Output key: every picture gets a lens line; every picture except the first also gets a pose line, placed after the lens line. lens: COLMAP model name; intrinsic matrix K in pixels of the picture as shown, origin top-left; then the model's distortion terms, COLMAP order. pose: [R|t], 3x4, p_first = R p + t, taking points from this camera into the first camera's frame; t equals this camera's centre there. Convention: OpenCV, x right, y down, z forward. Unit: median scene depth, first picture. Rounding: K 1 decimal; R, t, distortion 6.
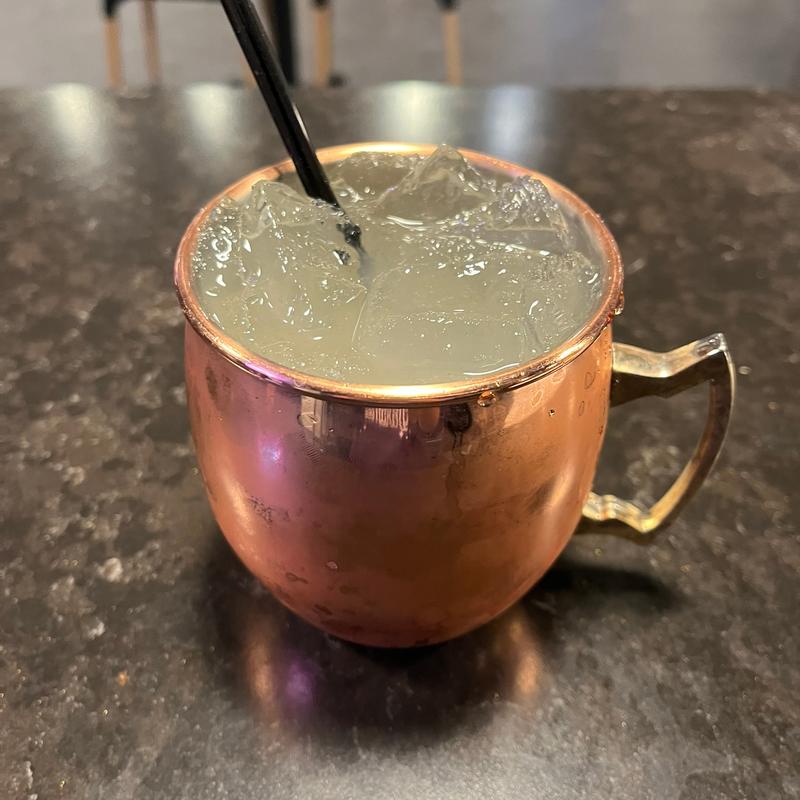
lens RADIAL K [[836.5, 0, 397.2], [0, 836.5, 397.6], [0, 0, 1]] dist [-0.012170, 0.000000]
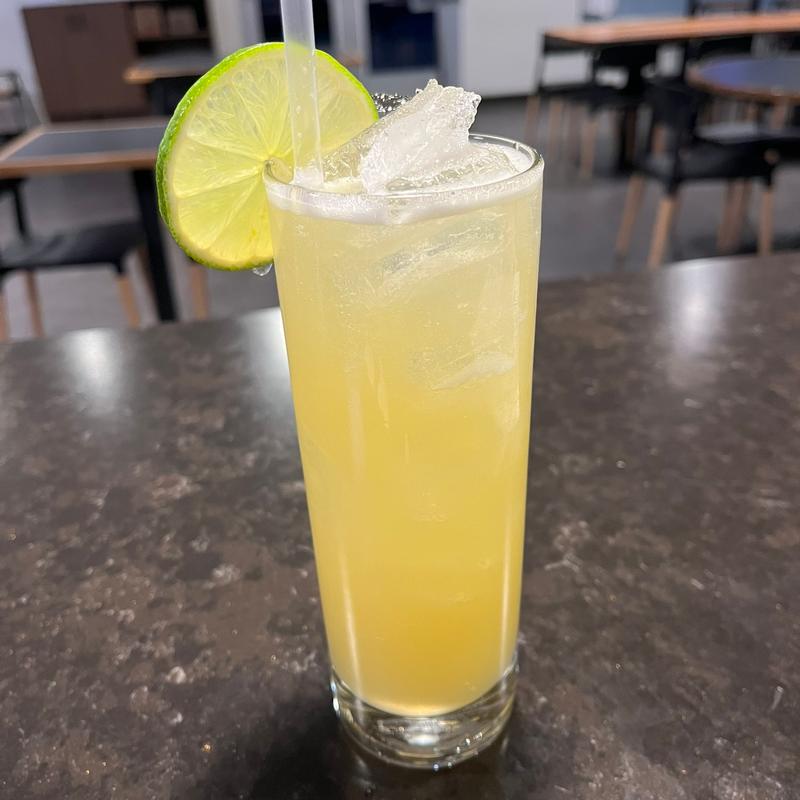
lens RADIAL K [[836.5, 0, 402.6], [0, 836.5, 400.8], [0, 0, 1]] dist [-0.012170, 0.000000]
pose [[0.978940, -0.132805, 0.155043, -0.137170], [0.168169, 0.955172, -0.243650, 0.158637], [-0.115735, 0.264593, 0.957390, -0.306625]]
